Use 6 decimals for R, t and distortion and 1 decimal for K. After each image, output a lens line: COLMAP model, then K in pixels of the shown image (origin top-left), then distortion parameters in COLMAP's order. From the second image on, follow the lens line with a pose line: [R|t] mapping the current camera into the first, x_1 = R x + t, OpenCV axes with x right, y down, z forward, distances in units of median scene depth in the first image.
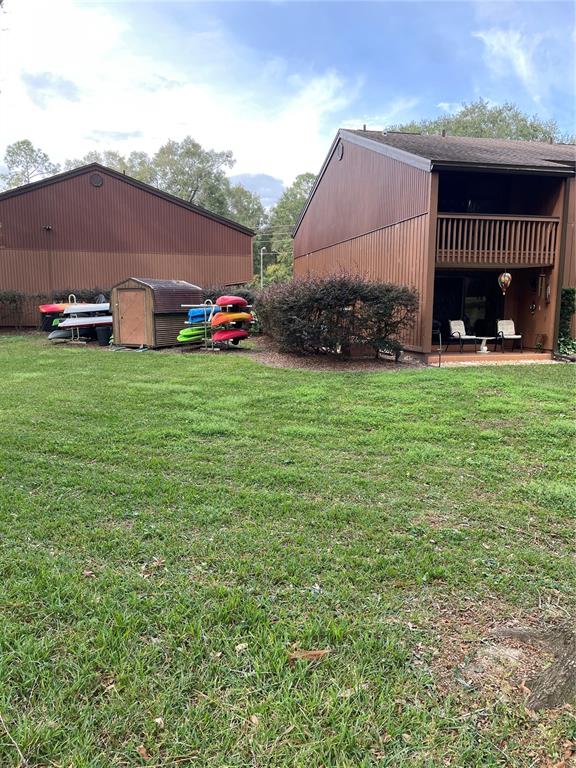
lens RADIAL K [[583.4, 0, 287.9], [0, 583.4, 405.8], [0, 0, 1]] dist [0.055778, -0.057201]
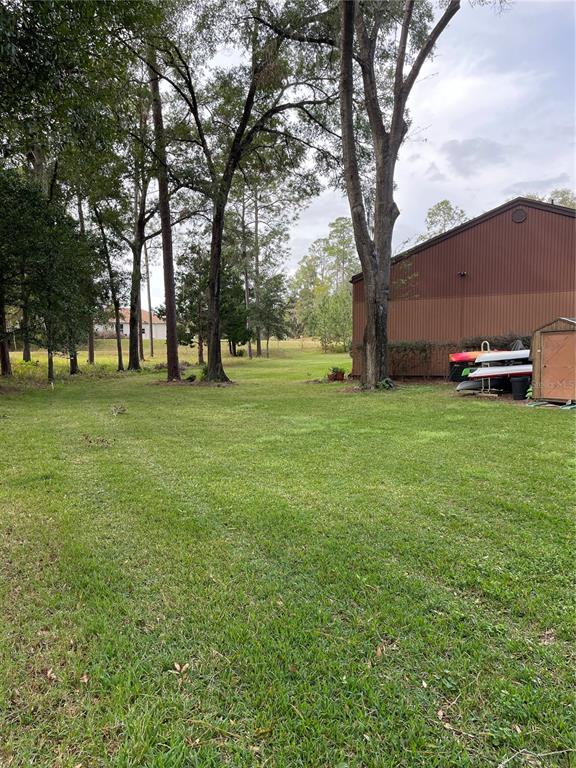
lens RADIAL K [[583.4, 0, 291.0], [0, 583.4, 387.7], [0, 0, 1]] dist [0.055778, -0.057201]
pose [[0.796116, 0.018811, -0.604851, -0.063397], [-0.086649, 0.992761, -0.083175, -0.020232], [0.598908, 0.118627, 0.791983, 0.130109]]
